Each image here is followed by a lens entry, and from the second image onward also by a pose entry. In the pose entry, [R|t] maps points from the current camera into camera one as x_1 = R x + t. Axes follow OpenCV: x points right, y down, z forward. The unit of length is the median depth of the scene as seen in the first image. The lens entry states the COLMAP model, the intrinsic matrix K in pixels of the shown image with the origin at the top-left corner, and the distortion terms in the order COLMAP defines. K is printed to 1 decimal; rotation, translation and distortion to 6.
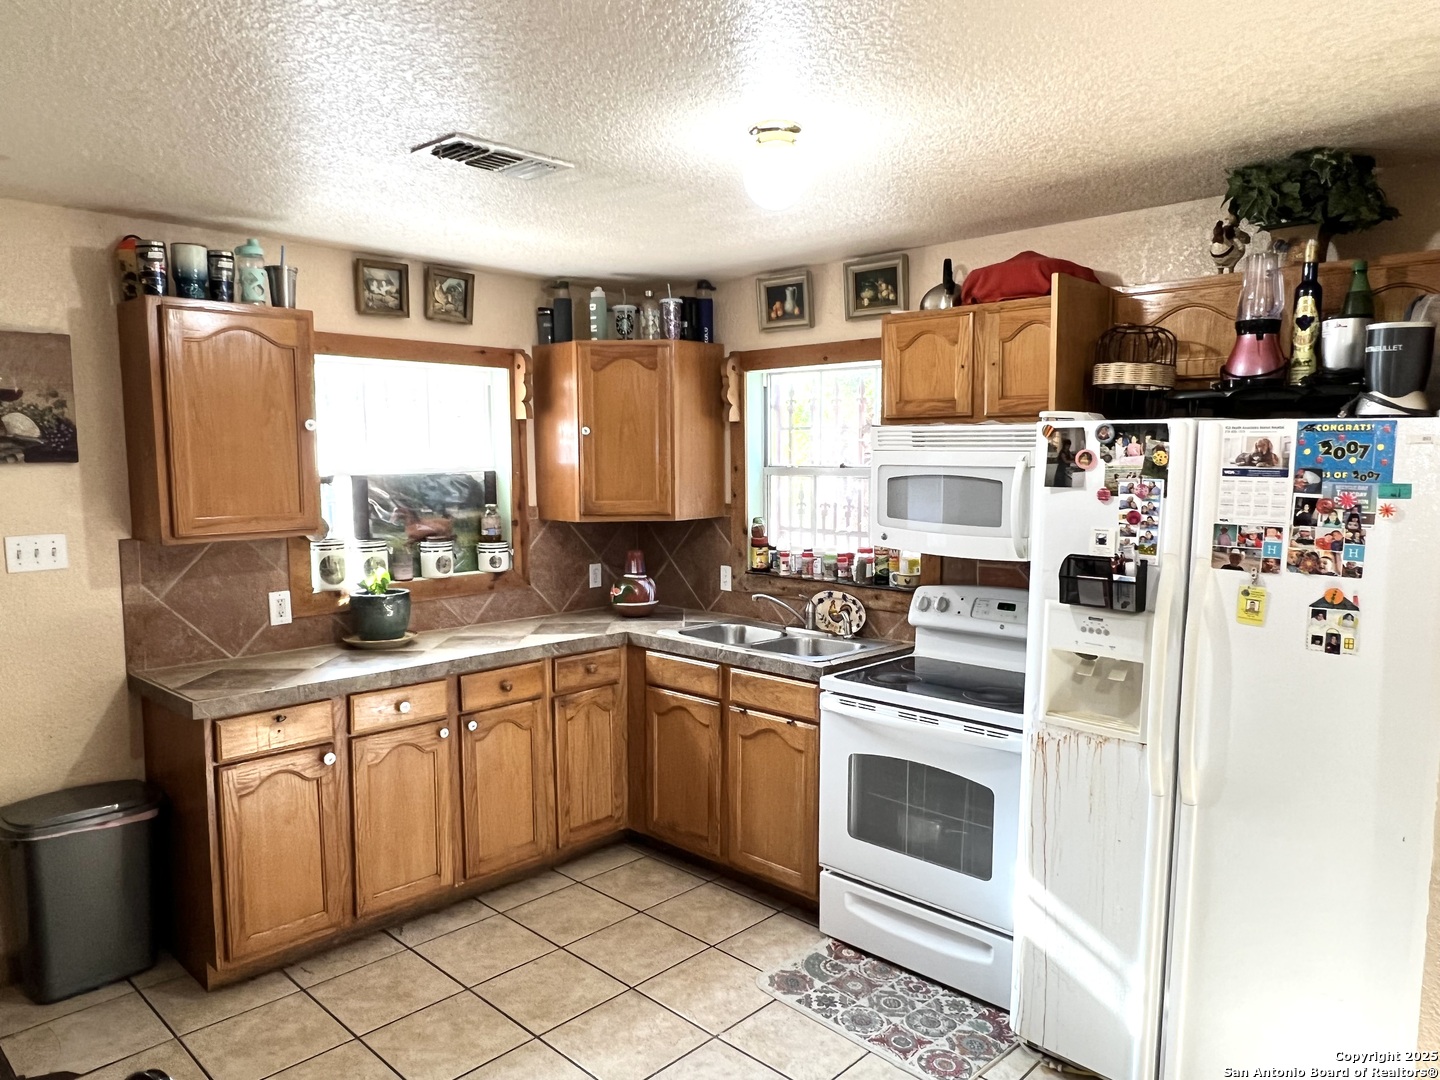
lens RADIAL K [[988.8, 0, 720.0], [0, 988.8, 540.0], [0, 0, 1]] dist [-0.000600, 0.002183]
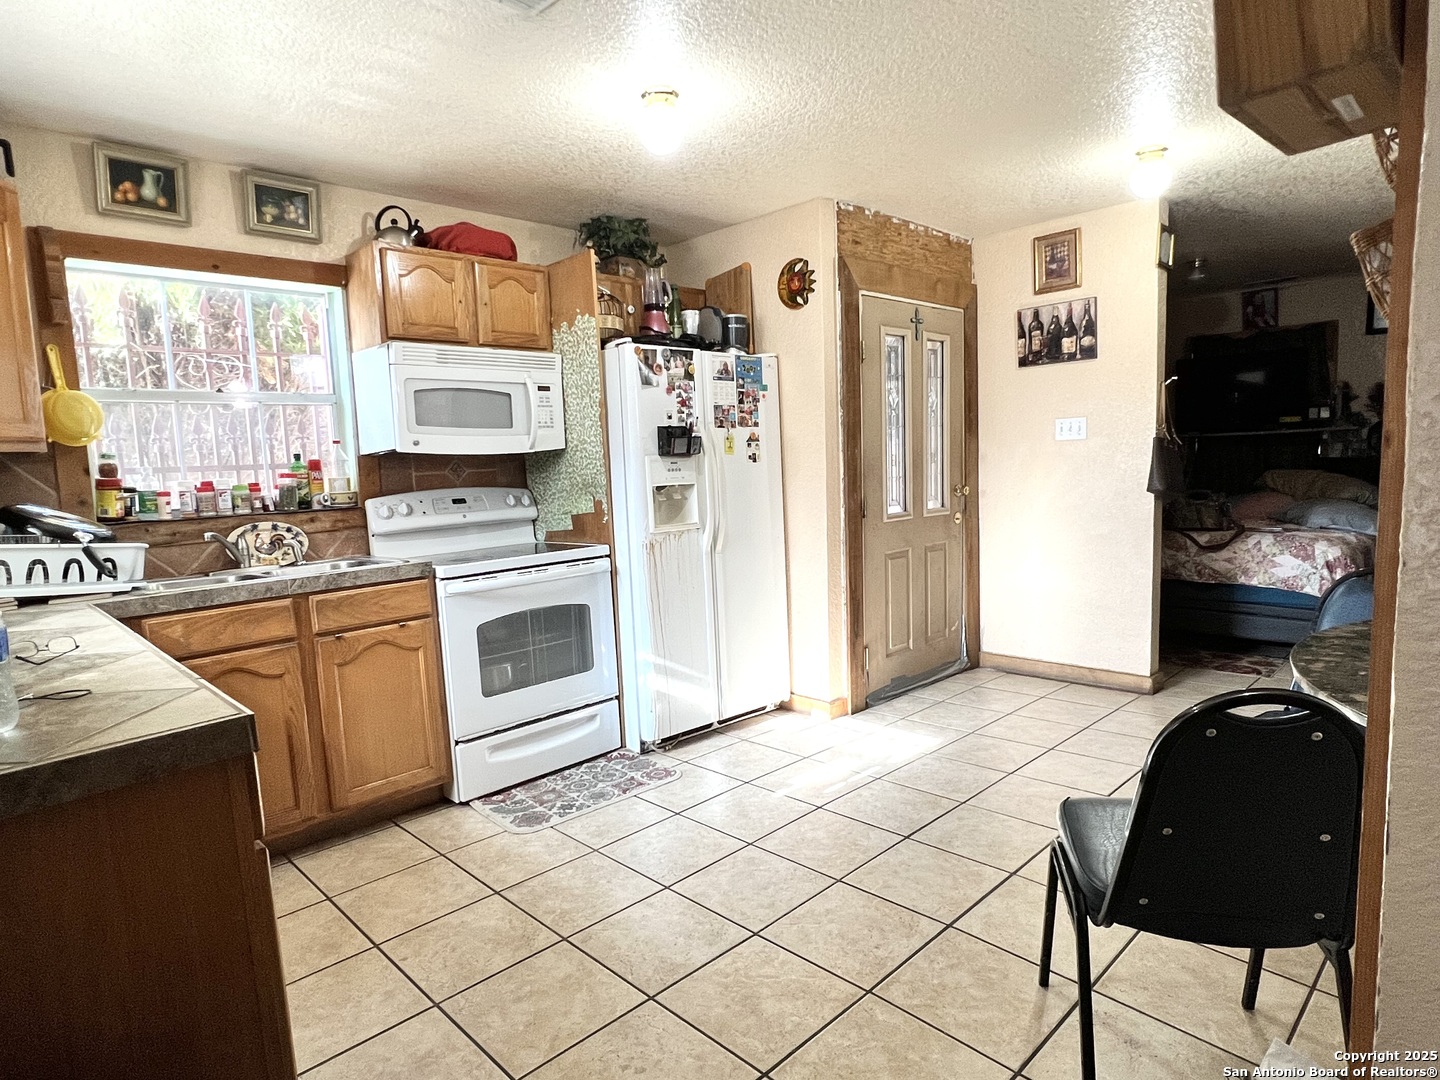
lens RADIAL K [[813.8, 0, 720.0], [0, 813.8, 540.0], [0, 0, 1]] dist [-0.004209, -0.001630]
pose [[0.028525, -0.094949, 0.995073, -0.857432], [0.138340, 0.986274, 0.090143, 0.079493], [-0.989974, 0.135087, 0.041269, 0.732319]]
